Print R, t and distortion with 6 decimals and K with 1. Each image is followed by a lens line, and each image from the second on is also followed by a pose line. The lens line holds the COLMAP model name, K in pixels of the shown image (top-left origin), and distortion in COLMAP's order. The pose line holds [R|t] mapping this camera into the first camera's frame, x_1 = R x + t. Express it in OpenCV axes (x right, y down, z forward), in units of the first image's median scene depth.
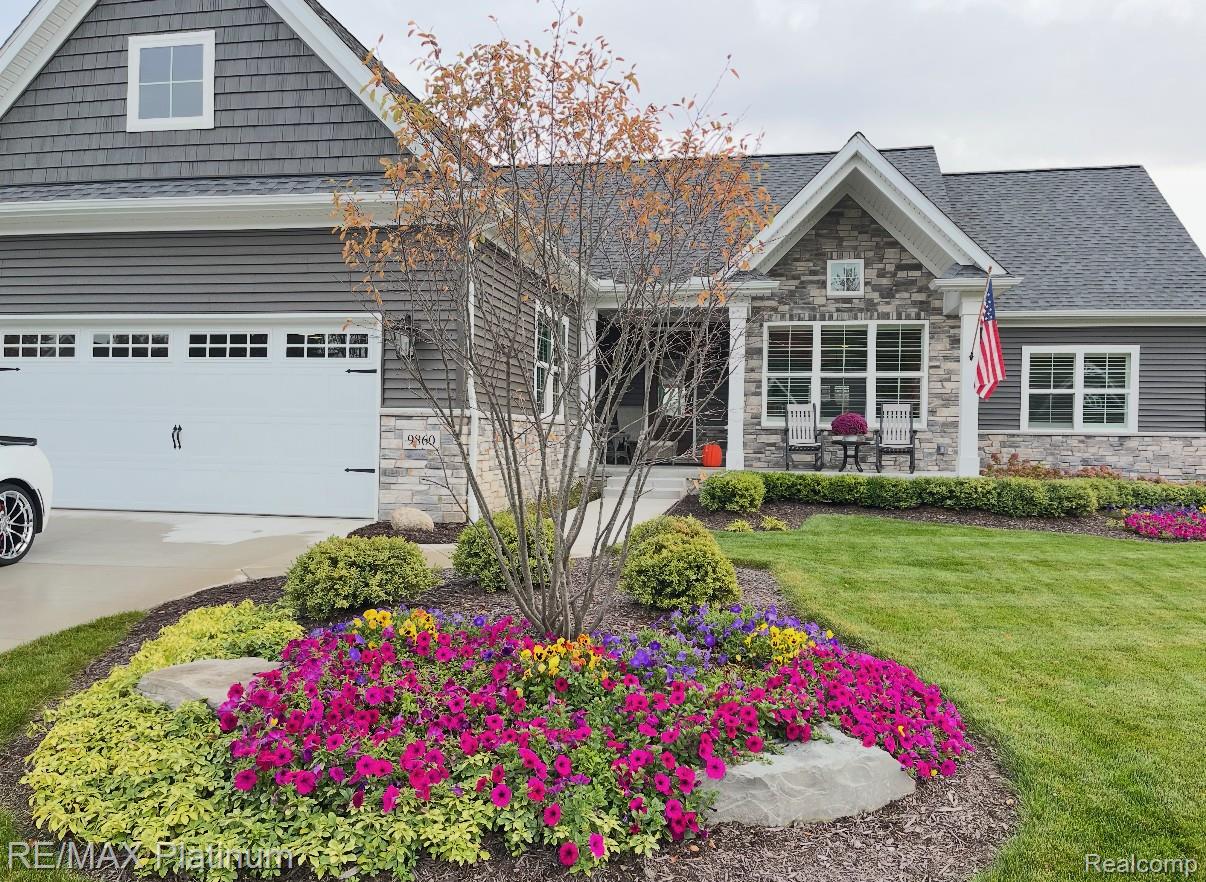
lens RADIAL K [[899.8, 0, 603.0], [0, 899.8, 441.0], [0, 0, 1]] dist [0.023531, -0.002531]
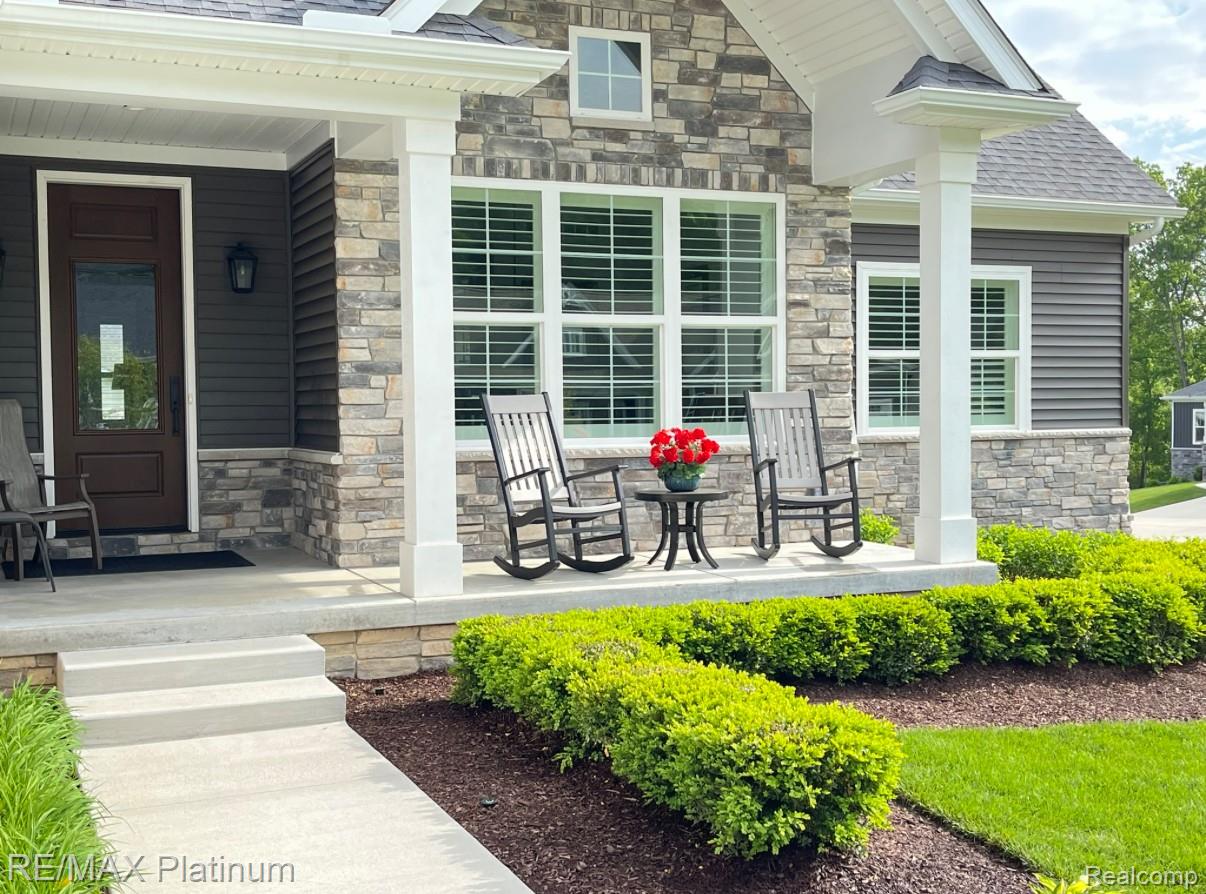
lens RADIAL K [[1418.1, 0, 603.0], [0, 1418.1, 447.0], [0, 0, 1]] dist [0.150949, 0.005122]
pose [[0.822947, -0.041682, 0.566588, -0.101316], [0.027946, 0.999068, 0.032908, -0.037653], [-0.567431, -0.011248, 0.823344, 0.478689]]
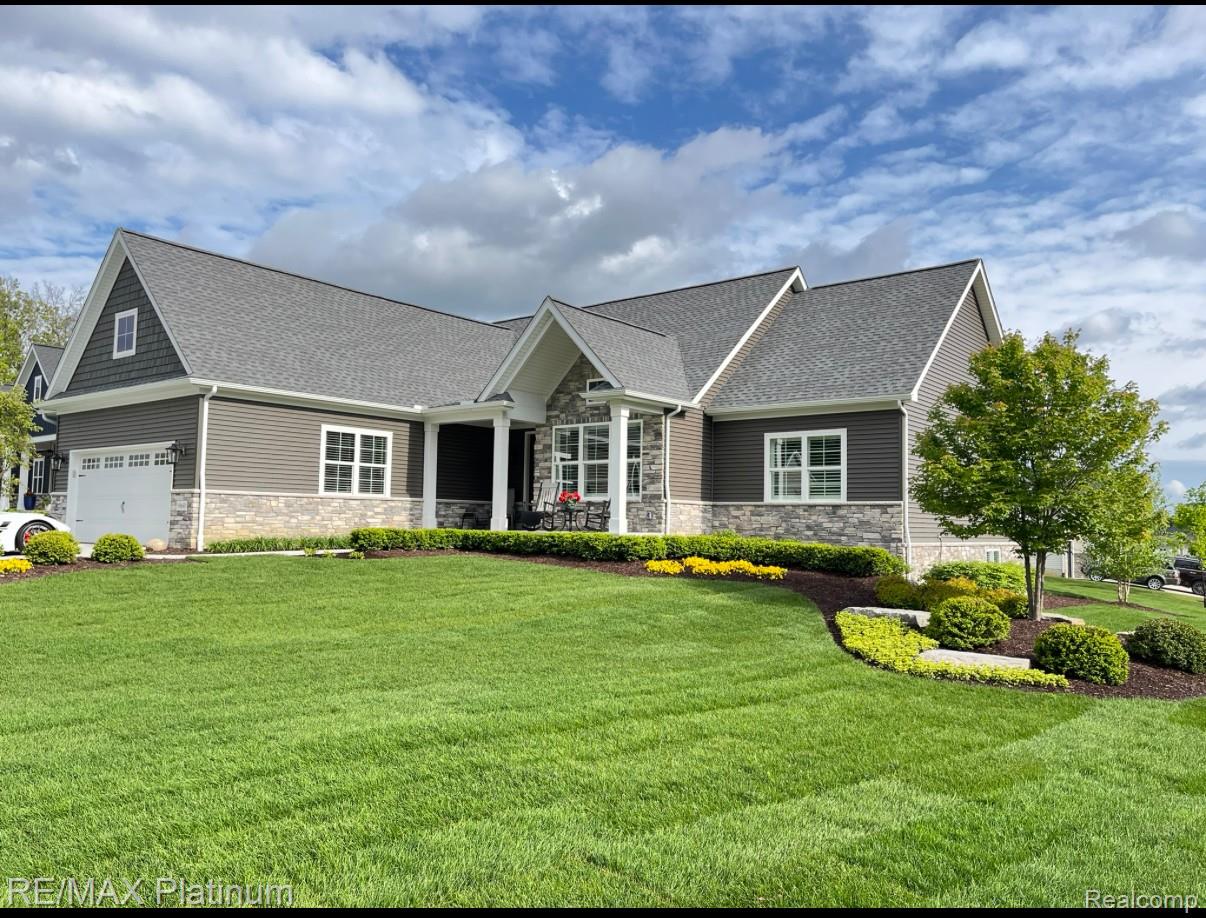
lens RADIAL K [[886.0, 0, 603.0], [0, 886.0, 459.0], [0, 0, 1]] dist [0.064304, -0.001449]
pose [[0.886511, -0.036121, -0.461296, 0.900576], [-0.003870, 0.996335, -0.085452, 0.036899], [0.462692, 0.077539, 0.883122, -0.181607]]
